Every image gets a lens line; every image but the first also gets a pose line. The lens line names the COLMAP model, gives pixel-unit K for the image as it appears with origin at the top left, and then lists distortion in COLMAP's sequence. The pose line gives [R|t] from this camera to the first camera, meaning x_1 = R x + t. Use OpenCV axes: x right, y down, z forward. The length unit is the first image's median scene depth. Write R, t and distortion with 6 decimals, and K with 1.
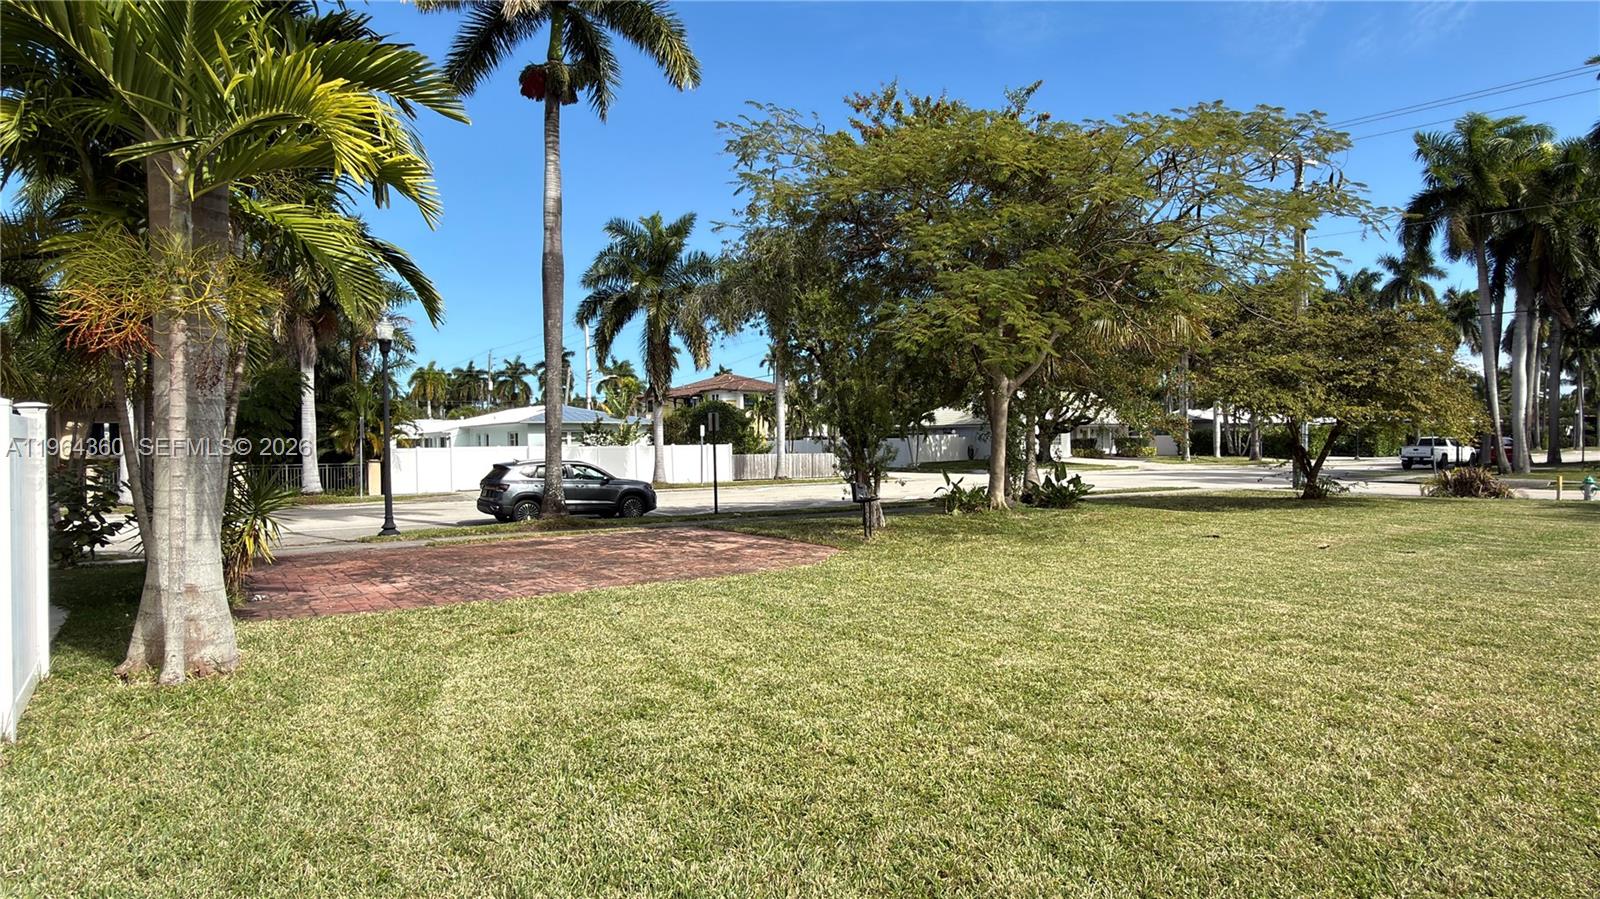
lens RADIAL K [[899.5, 0, 841.8], [0, 899.5, 473.7], [0, 0, 1]] dist [-0.015873, 0.001533]
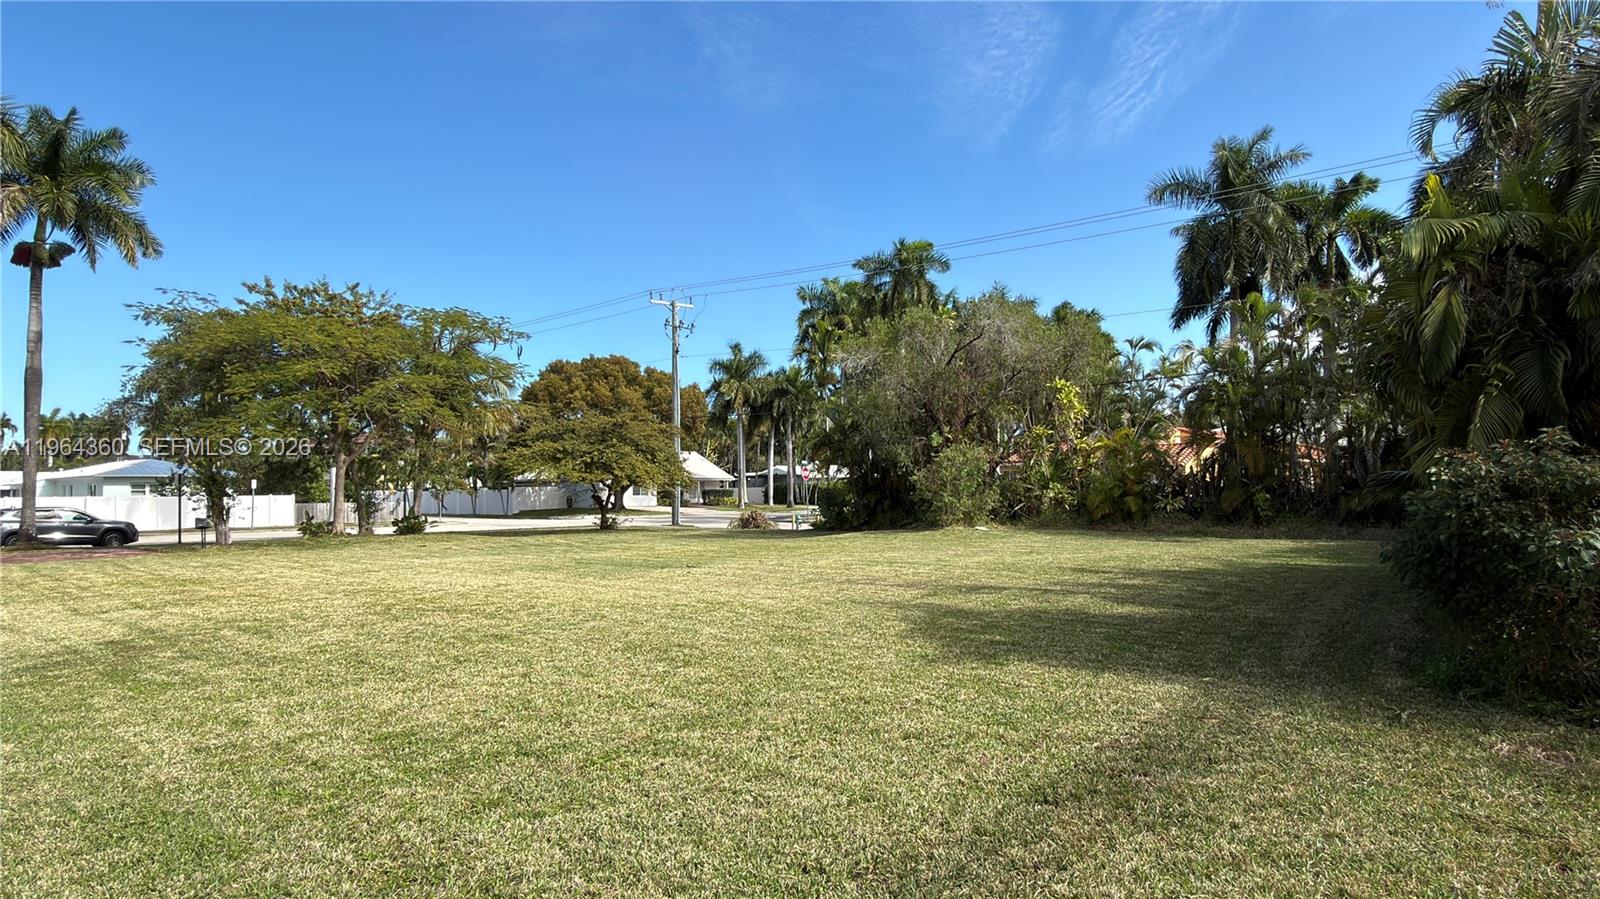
lens RADIAL K [[923.7, 0, 800.0], [0, 923.7, 449.5], [0, 0, 1]] dist [-0.001056, 0.000303]
pose [[0.975266, 0.010428, 0.220788, 0.209347], [0.007650, 0.996696, -0.080867, 0.009185], [-0.220901, 0.080556, 0.971964, -0.273869]]
